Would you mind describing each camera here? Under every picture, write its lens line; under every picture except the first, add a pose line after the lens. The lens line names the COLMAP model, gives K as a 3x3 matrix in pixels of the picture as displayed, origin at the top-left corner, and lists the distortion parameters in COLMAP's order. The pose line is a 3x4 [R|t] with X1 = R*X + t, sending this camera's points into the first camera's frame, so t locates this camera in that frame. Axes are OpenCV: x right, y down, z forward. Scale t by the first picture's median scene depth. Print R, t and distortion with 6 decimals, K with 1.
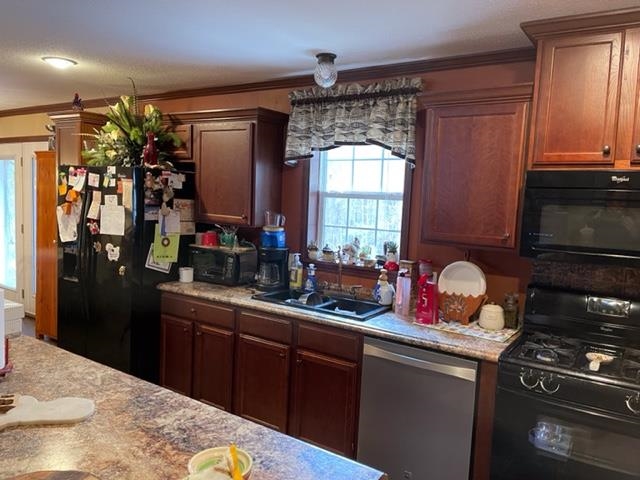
lens RADIAL K [[491.9, 0, 320.0], [0, 491.9, 240.0], [0, 0, 1]] dist [0.102182, -0.128576]
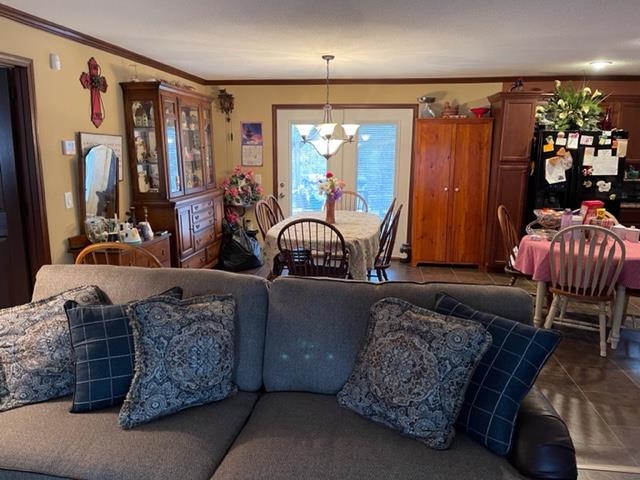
lens RADIAL K [[491.9, 0, 320.0], [0, 491.9, 240.0], [0, 0, 1]] dist [0.102182, -0.128576]
pose [[0.889015, -0.118979, 0.442149, -1.915912], [0.070928, 0.989778, 0.123729, -0.066958], [-0.452351, -0.078636, 0.888367, -0.016521]]
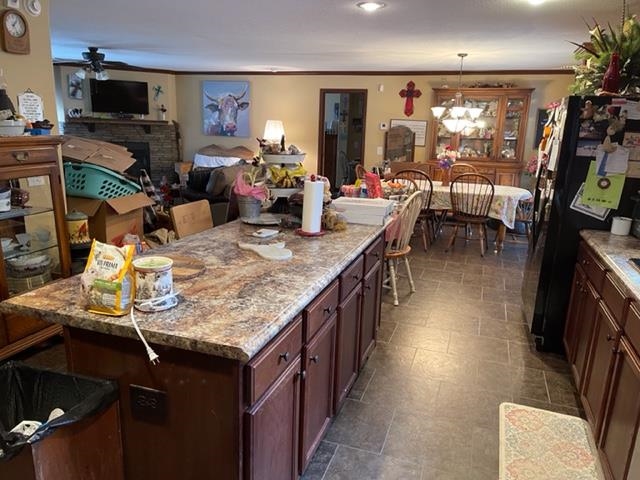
lens RADIAL K [[491.9, 0, 320.0], [0, 491.9, 240.0], [0, 0, 1]] dist [0.102182, -0.128576]
pose [[0.255390, 0.187901, -0.948403, 0.415537], [-0.114421, 0.979913, 0.163332, 0.014805], [0.960044, 0.066804, 0.271760, 0.309642]]
